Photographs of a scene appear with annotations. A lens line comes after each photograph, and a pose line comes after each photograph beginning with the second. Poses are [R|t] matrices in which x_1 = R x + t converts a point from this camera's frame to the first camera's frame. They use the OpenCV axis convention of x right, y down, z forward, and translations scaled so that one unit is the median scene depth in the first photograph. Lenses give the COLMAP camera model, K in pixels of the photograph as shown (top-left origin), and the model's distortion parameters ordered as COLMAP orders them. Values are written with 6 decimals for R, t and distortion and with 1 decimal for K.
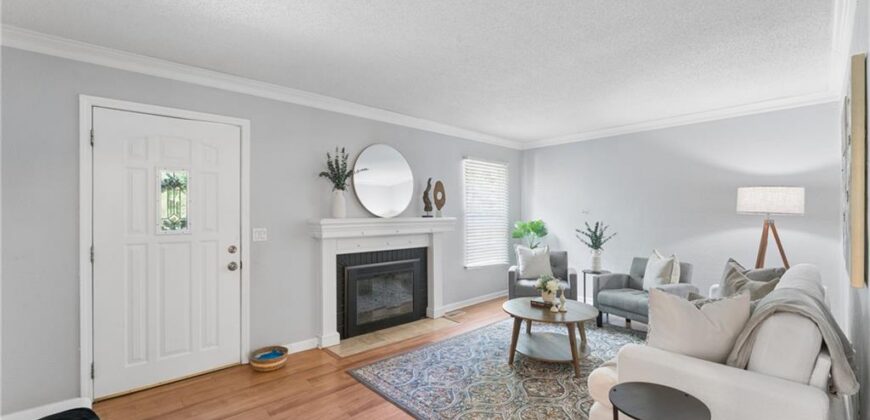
lens RADIAL K [[352.6, 0, 438.0], [0, 352.6, 213.3], [0, 0, 1]] dist [-0.001822, -0.000025]
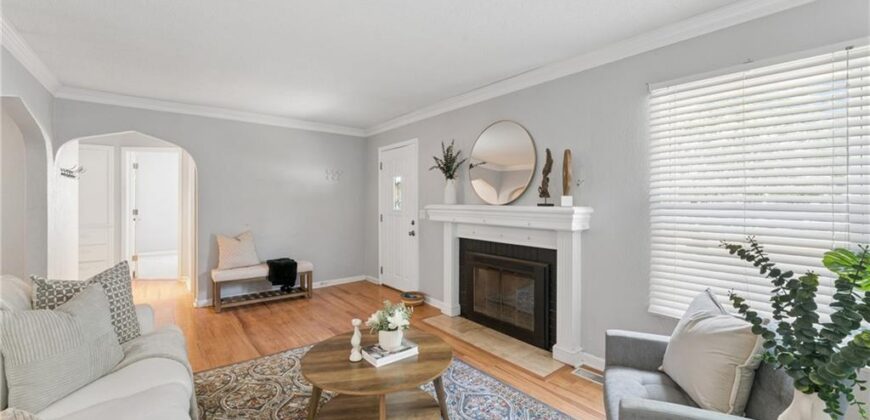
lens RADIAL K [[352.6, 0, 442.7], [0, 352.6, 203.5], [0, 0, 1]] dist [-0.001822, -0.000025]
pose [[-0.058614, 0.007435, -0.998253, 0.769723], [-0.007763, 0.999939, 0.007903, 0.002170], [0.998251, 0.008213, -0.058552, 0.954710]]
